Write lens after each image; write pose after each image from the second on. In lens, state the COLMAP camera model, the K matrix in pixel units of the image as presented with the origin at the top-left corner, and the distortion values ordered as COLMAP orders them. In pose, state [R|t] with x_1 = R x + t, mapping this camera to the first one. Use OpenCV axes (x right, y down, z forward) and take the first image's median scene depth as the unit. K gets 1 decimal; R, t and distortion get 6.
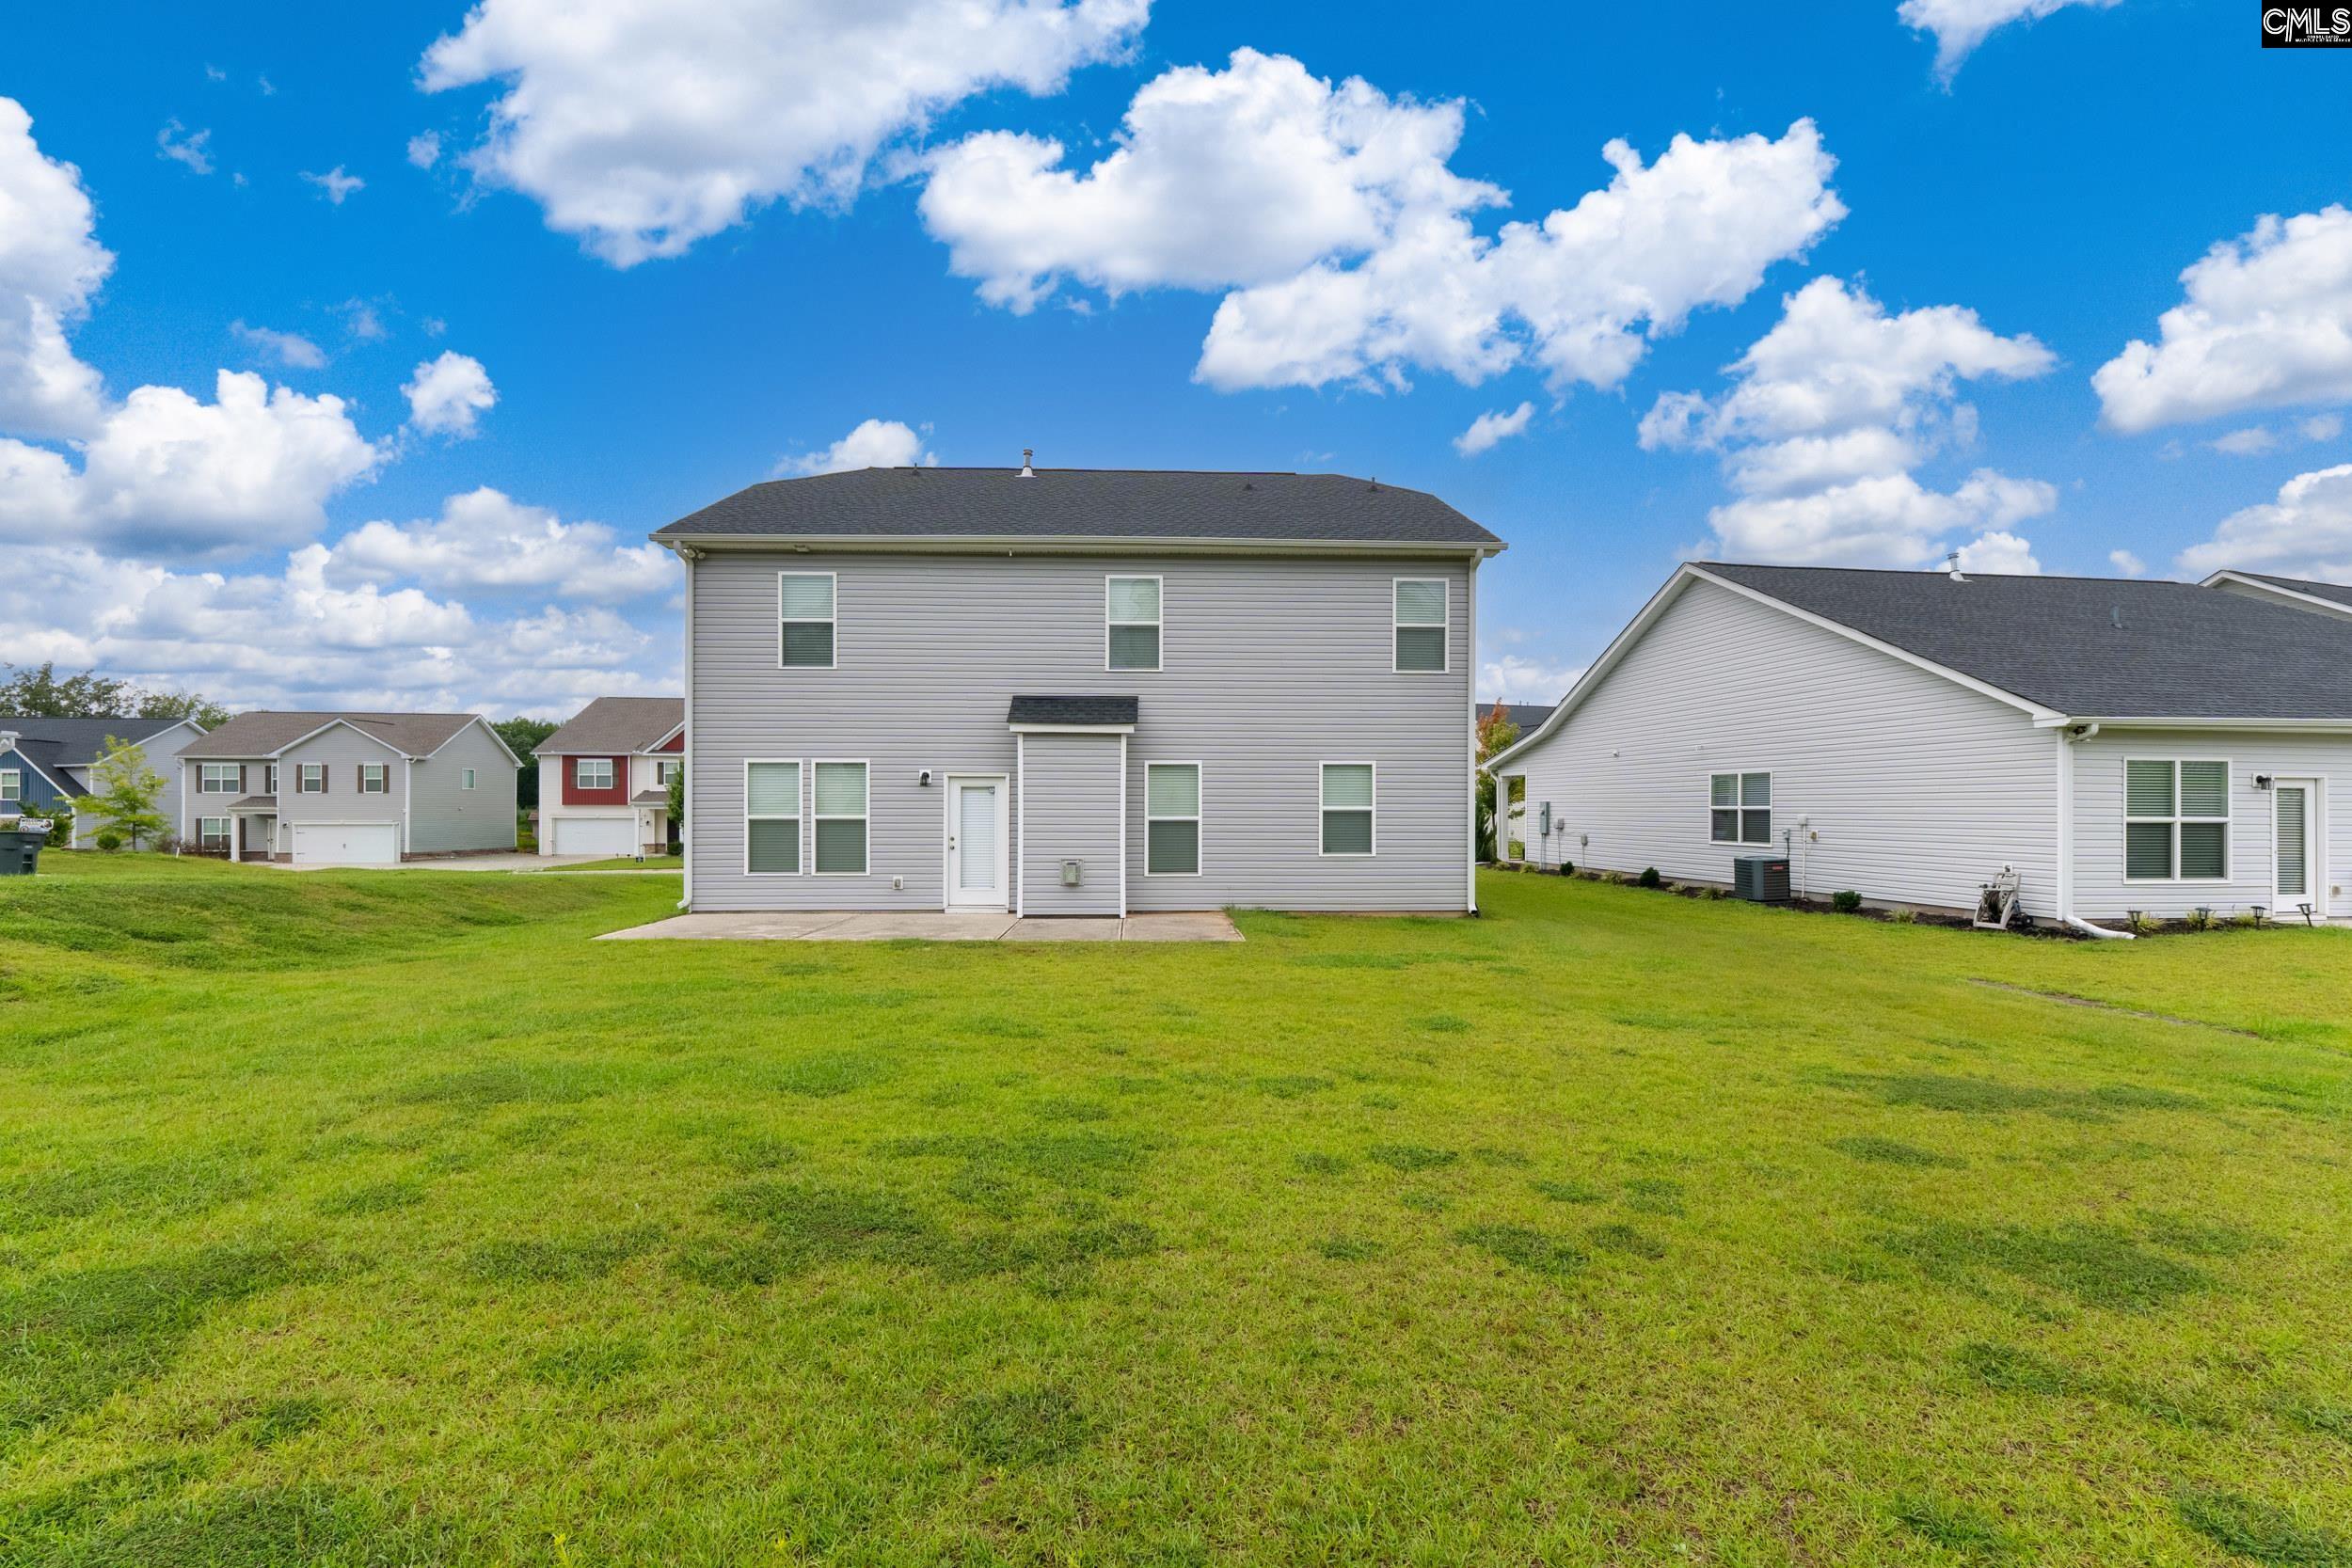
lens RADIAL K [[990.7, 0, 1176.0], [0, 990.7, 784.0], [0, 0, 1]] dist [-0.000827, -0.000009]
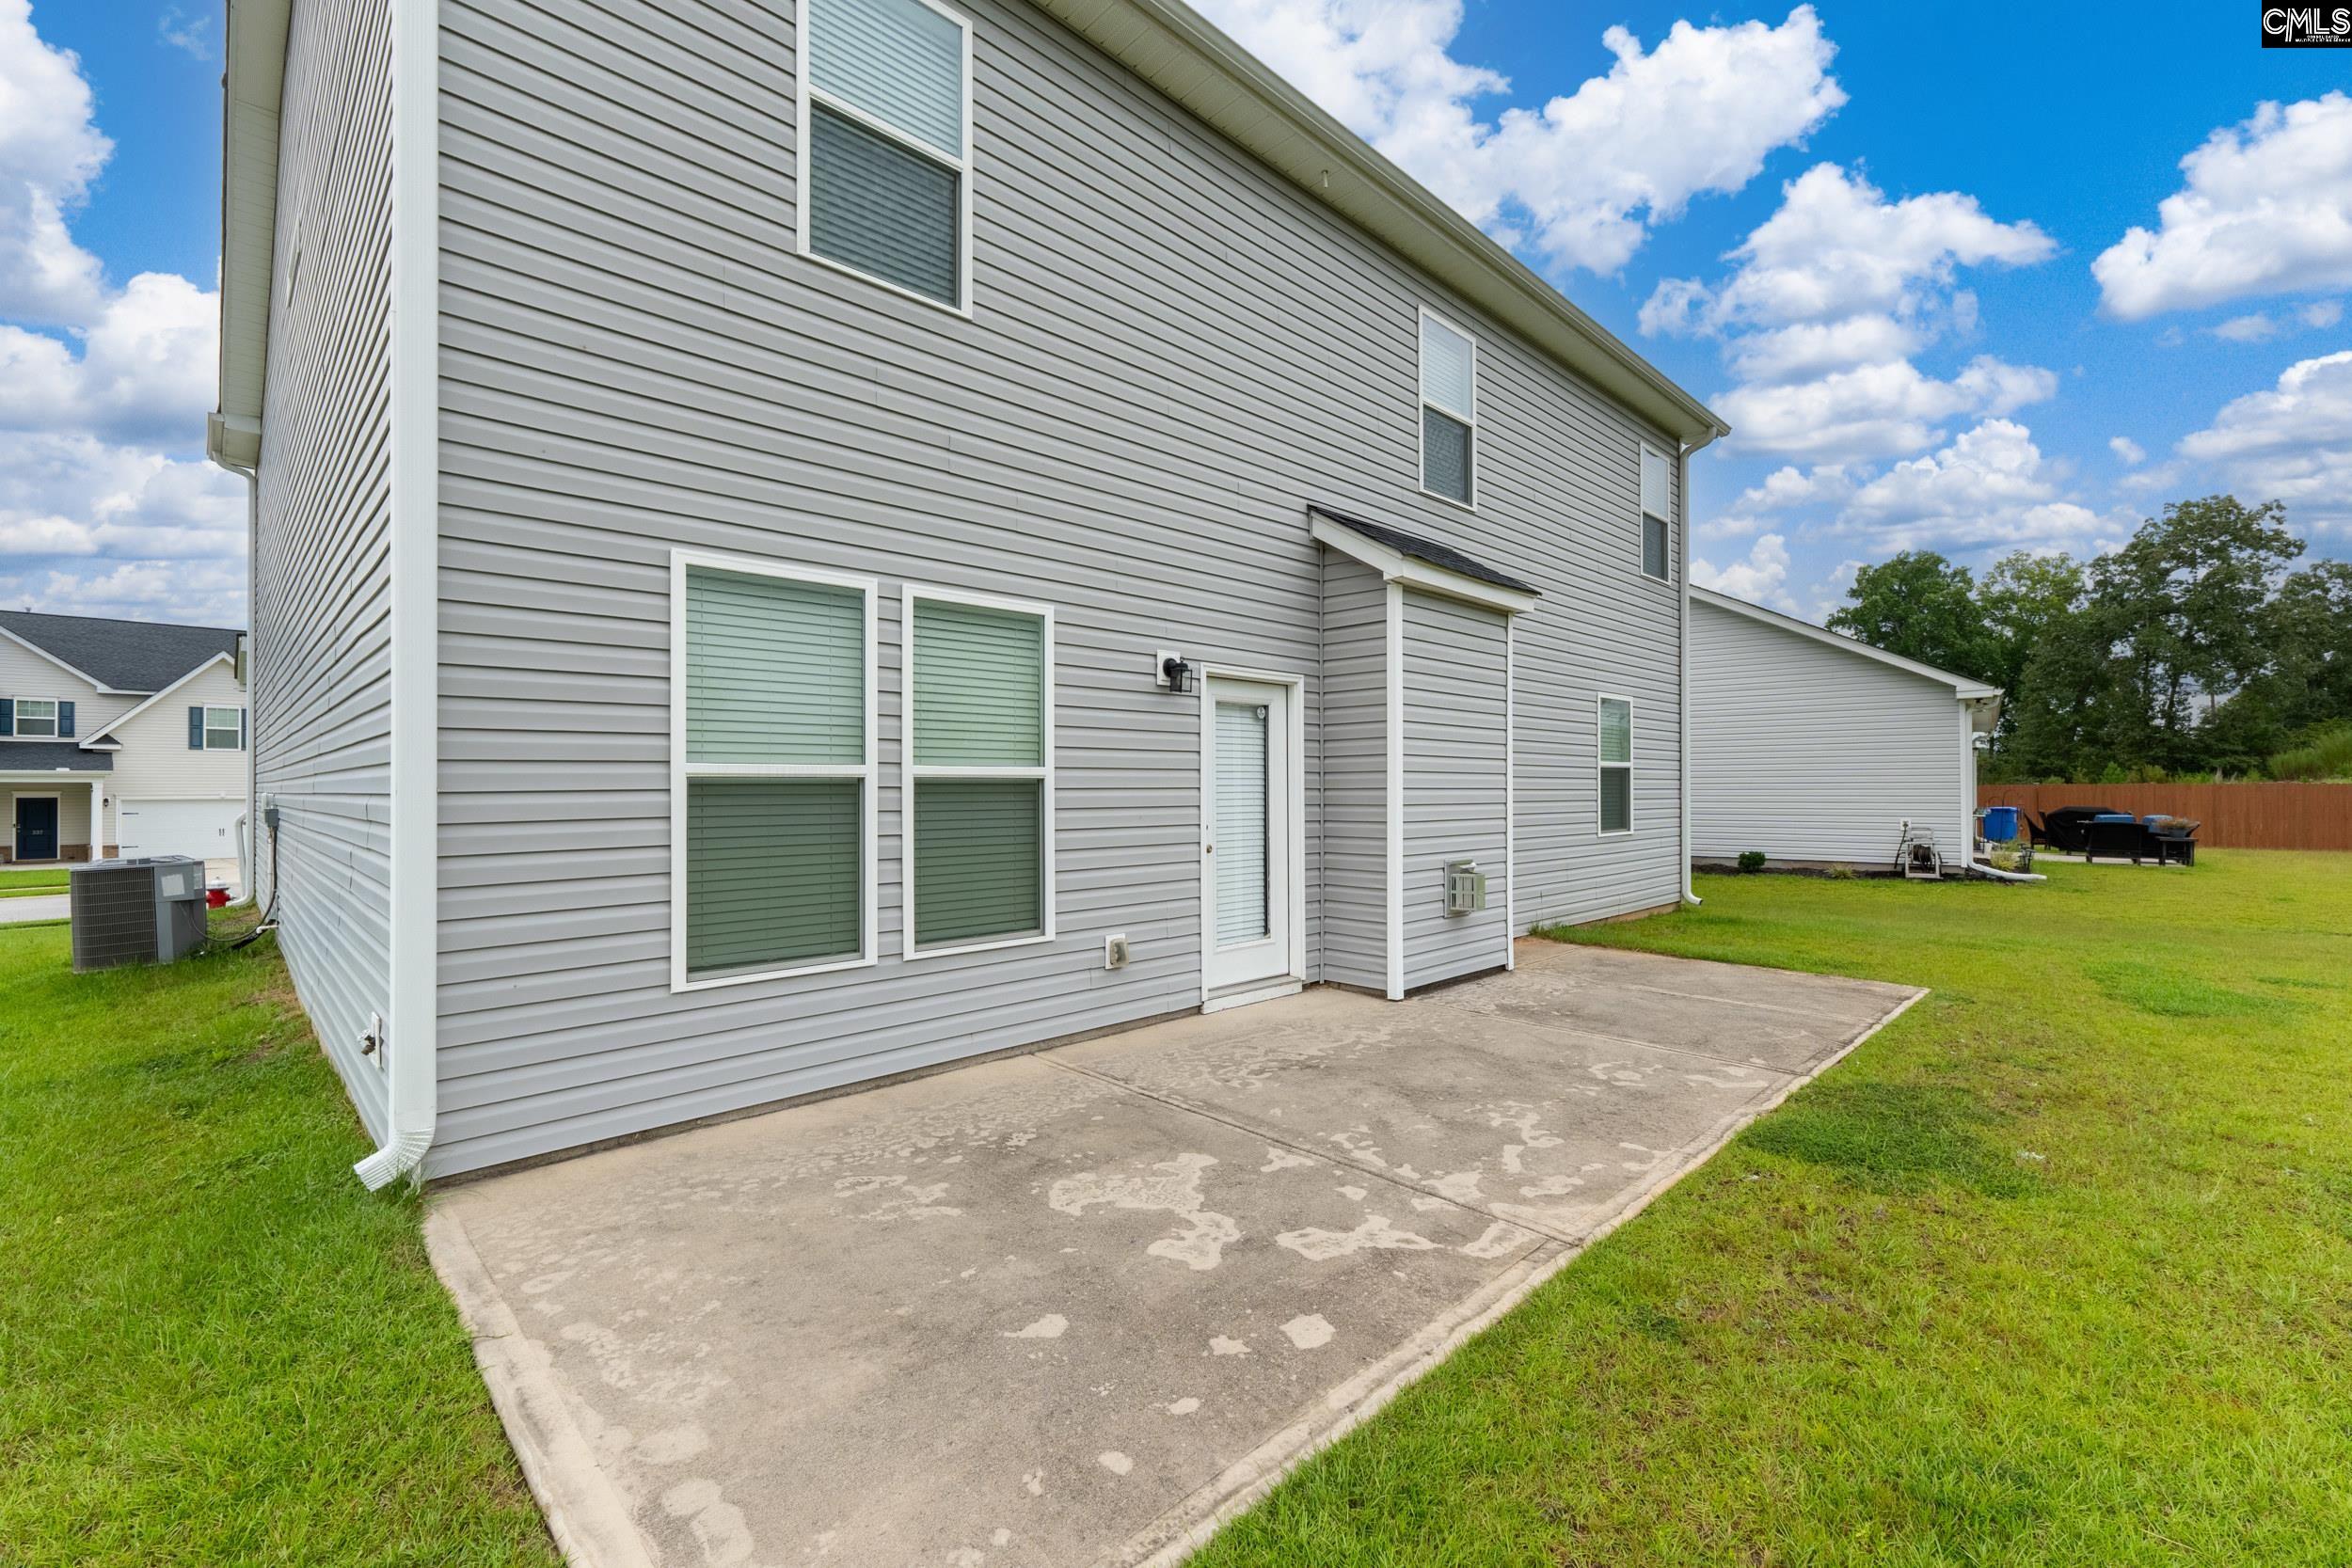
lens RADIAL K [[990.7, 0, 1176.0], [0, 990.7, 784.0], [0, 0, 1]] dist [-0.000827, -0.000009]
pose [[0.724674, -0.000244, 0.689092, -0.520342], [-0.012153, 0.999840, 0.013134, 0.032137], [-0.688985, -0.017892, 0.724555, 0.715506]]
